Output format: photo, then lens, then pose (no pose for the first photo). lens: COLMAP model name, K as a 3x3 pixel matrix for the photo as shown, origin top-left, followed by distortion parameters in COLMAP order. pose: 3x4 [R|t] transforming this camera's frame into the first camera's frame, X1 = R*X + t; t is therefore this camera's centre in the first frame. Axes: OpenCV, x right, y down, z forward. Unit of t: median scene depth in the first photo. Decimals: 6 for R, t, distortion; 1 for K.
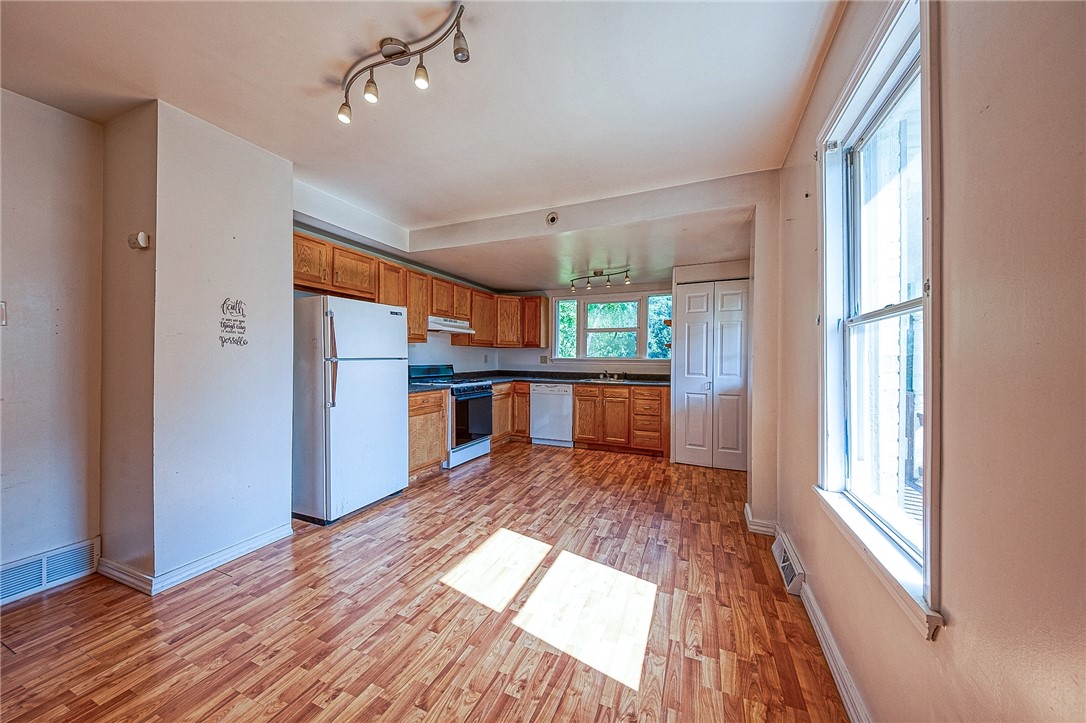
lens RADIAL K [[358.1, 0, 544.5], [0, 358.1, 358.3], [0, 0, 1]] dist [-0.019300, -0.000013]
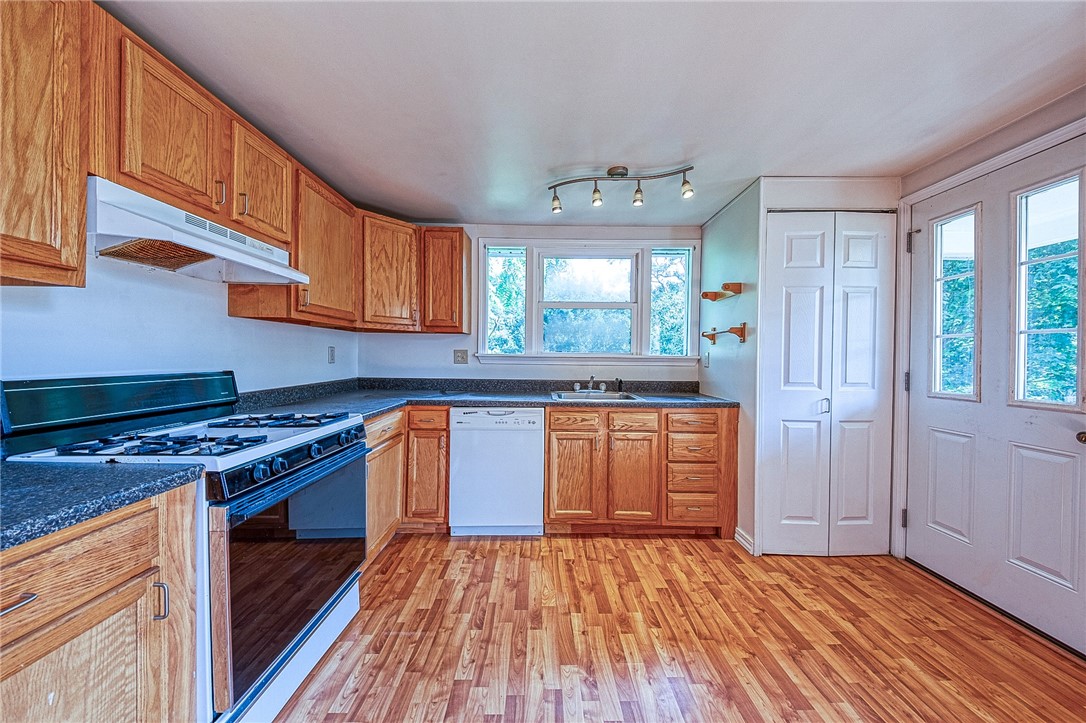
lens RADIAL K [[367.4, 0, 543.0], [0, 367.4, 361.5], [0, 0, 1]] dist [0.000364, -0.007464]
pose [[0.921002, -0.004824, 0.389527, -0.151611], [-0.003375, 0.999787, 0.020360, 0.000842], [-0.389542, -0.020066, 0.920790, 0.708028]]
